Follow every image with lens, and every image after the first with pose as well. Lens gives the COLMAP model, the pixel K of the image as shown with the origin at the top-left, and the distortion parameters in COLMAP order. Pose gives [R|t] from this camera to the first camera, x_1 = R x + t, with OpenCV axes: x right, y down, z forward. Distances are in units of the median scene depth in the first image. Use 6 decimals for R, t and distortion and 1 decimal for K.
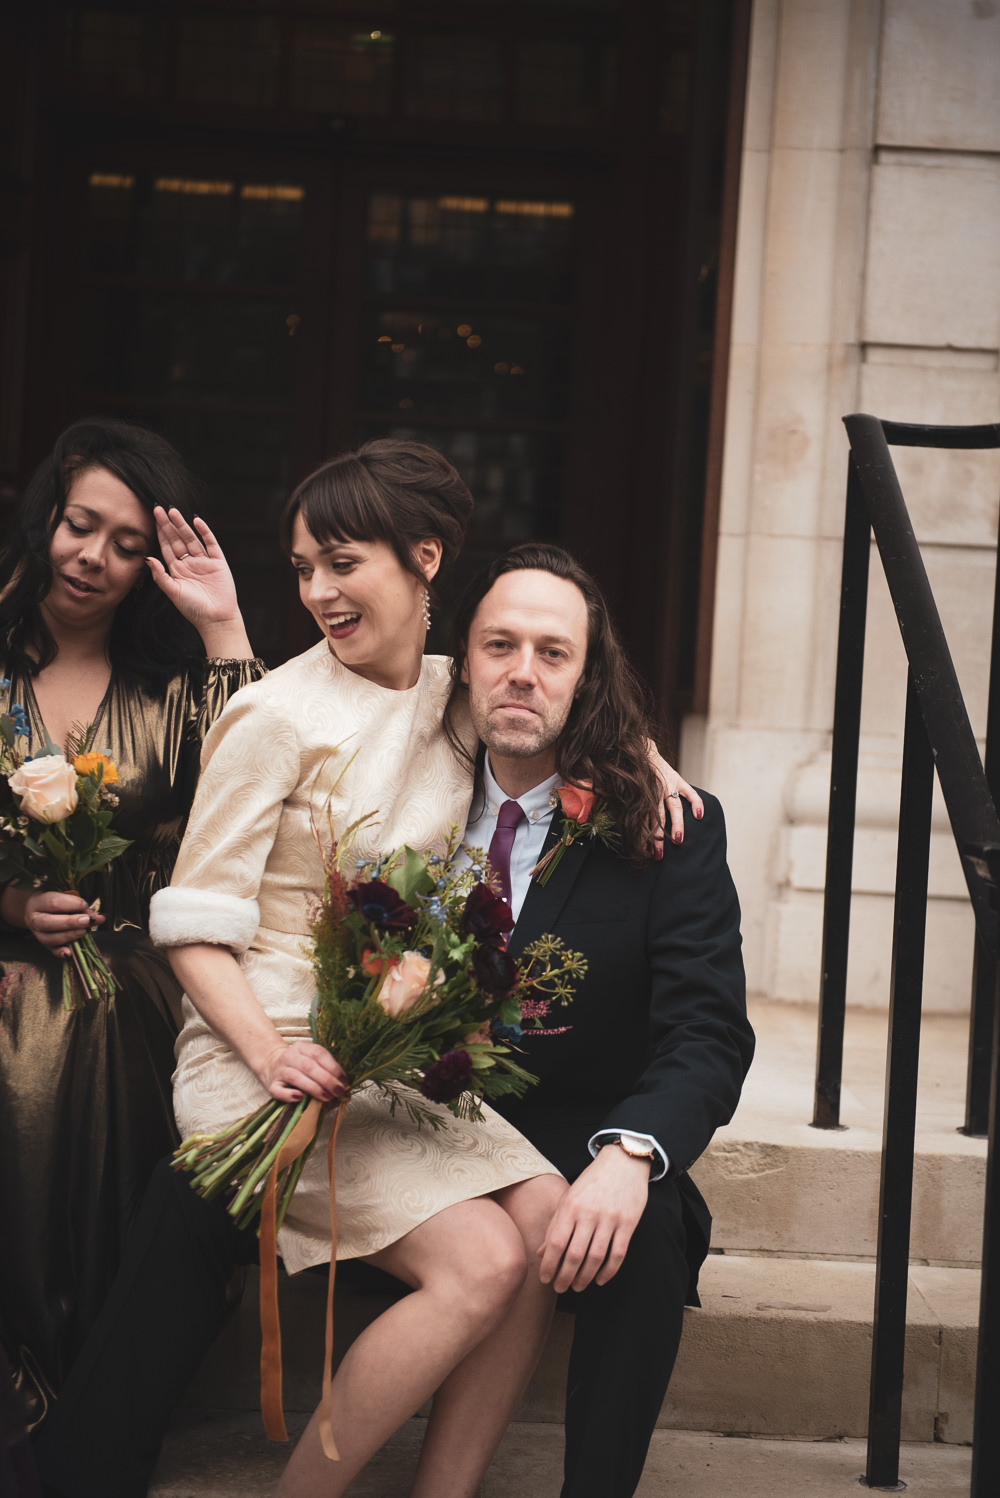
lens RADIAL K [[2818.1, 0, 508.4], [0, 2818.1, 738.5], [0, 0, 1]] dist [0.091958, 0.000000]
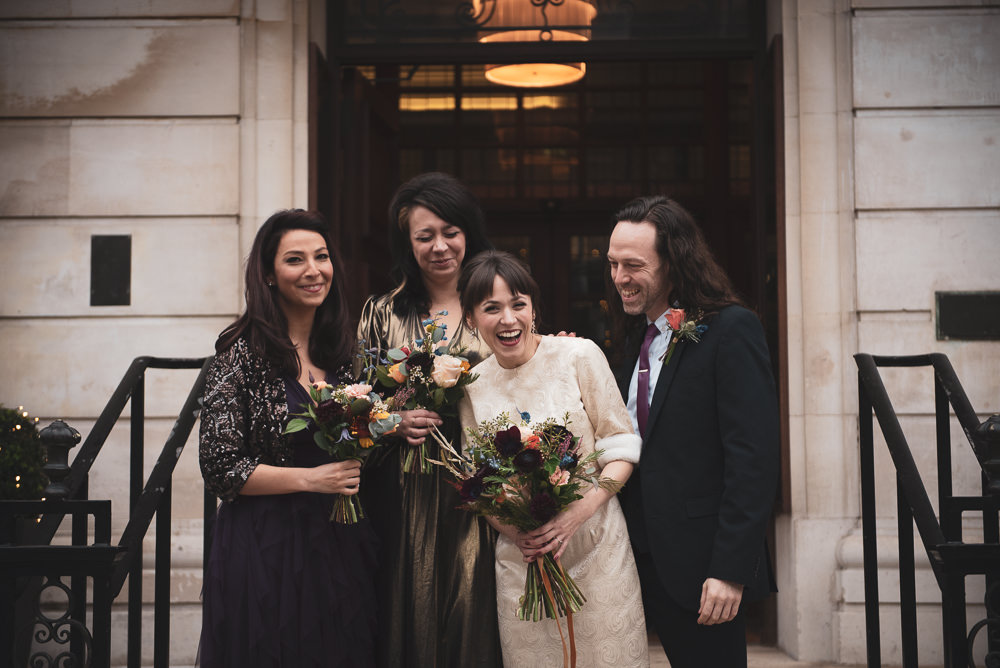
lens RADIAL K [[1881.3, 0, 495.3], [0, 1881.3, 335.7], [0, 0, 1]] dist [0.091958, 0.000000]
pose [[0.995682, -0.067913, -0.063288, -0.037820], [0.059671, 0.990476, -0.124085, 0.019146], [0.071112, 0.119773, 0.990251, -0.270461]]
